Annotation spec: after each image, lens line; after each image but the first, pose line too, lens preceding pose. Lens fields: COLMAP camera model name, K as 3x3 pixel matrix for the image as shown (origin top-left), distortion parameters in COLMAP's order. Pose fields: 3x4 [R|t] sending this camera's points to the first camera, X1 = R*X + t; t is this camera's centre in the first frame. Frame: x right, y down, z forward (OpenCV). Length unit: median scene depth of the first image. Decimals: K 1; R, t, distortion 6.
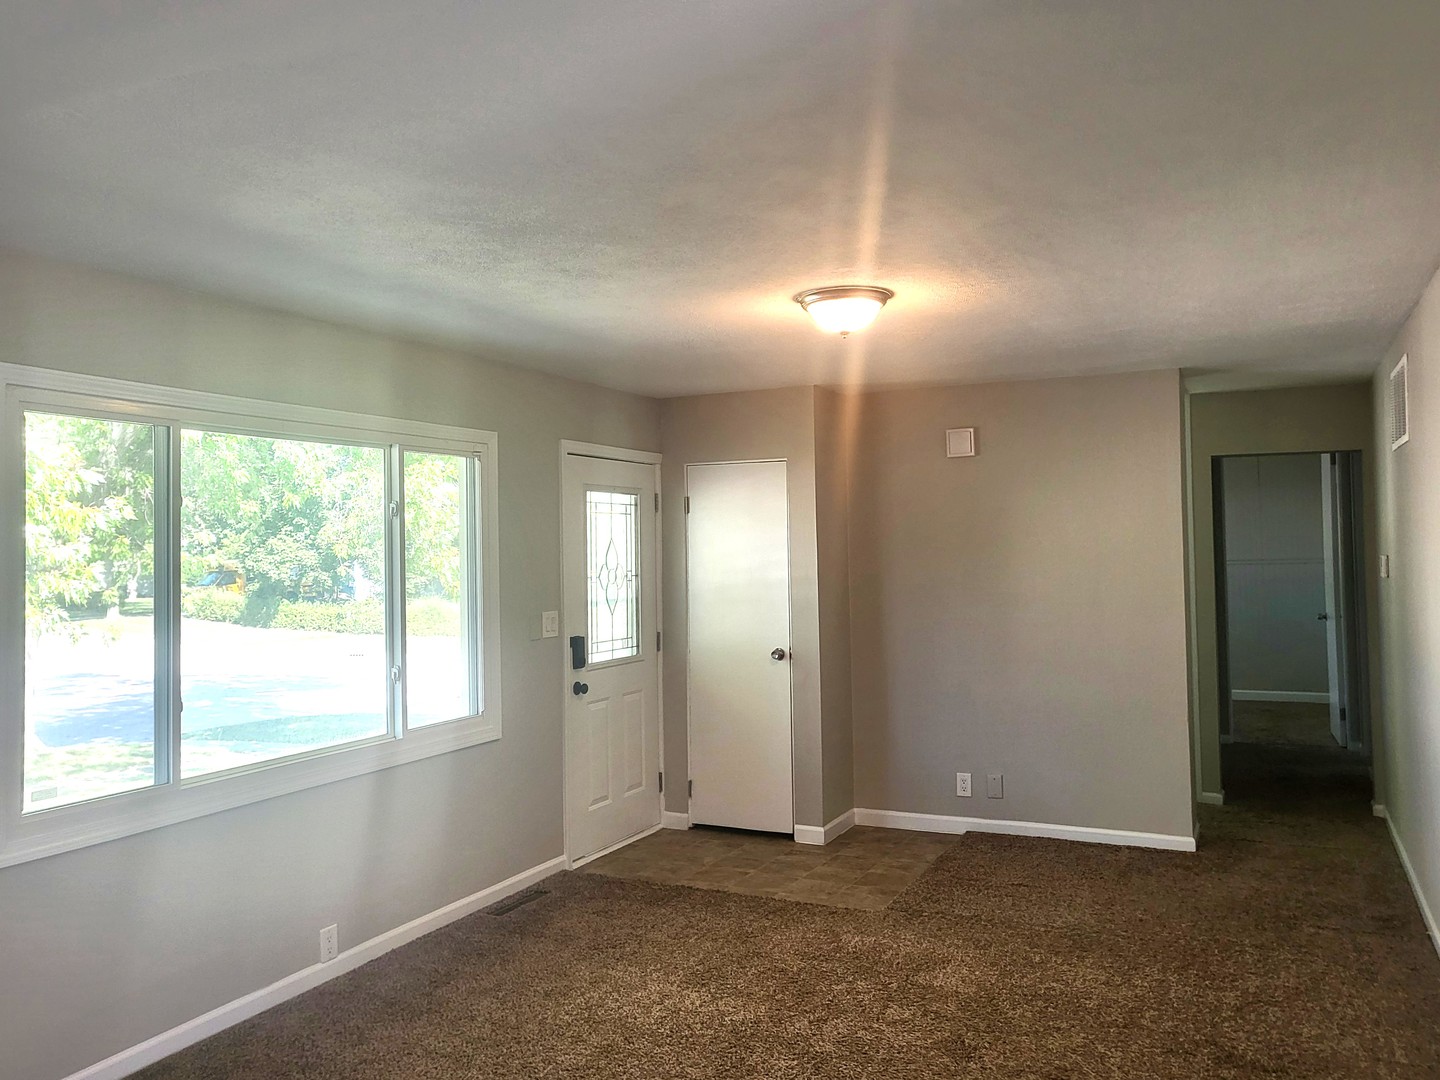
lens RADIAL K [[1172.5, 0, 720.0], [0, 1172.5, 540.0], [0, 0, 1]] dist [-0.003356, 0.000639]
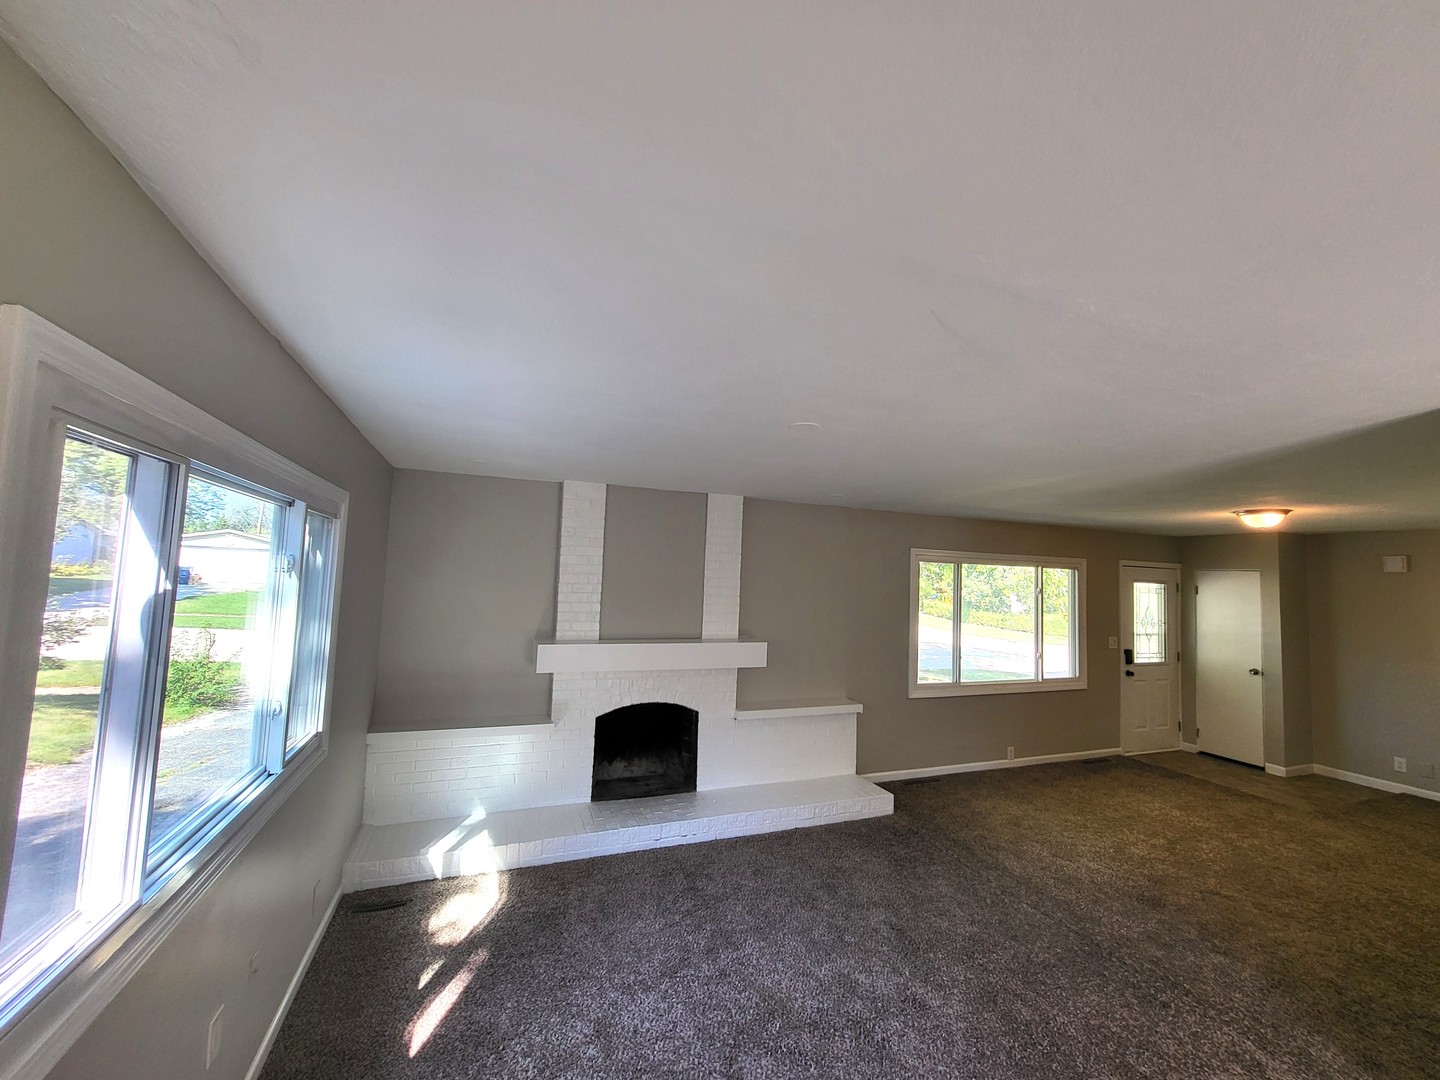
lens RADIAL K [[570.0, 0, 734.1], [0, 570.0, 539.7], [0, 0, 1]] dist [0.000325, -0.000096]
pose [[0.727536, -0.008183, -0.686020, 0.076986], [-0.040256, 0.997697, -0.054593, -0.035763], [0.684887, 0.067335, 0.725531, -0.302935]]
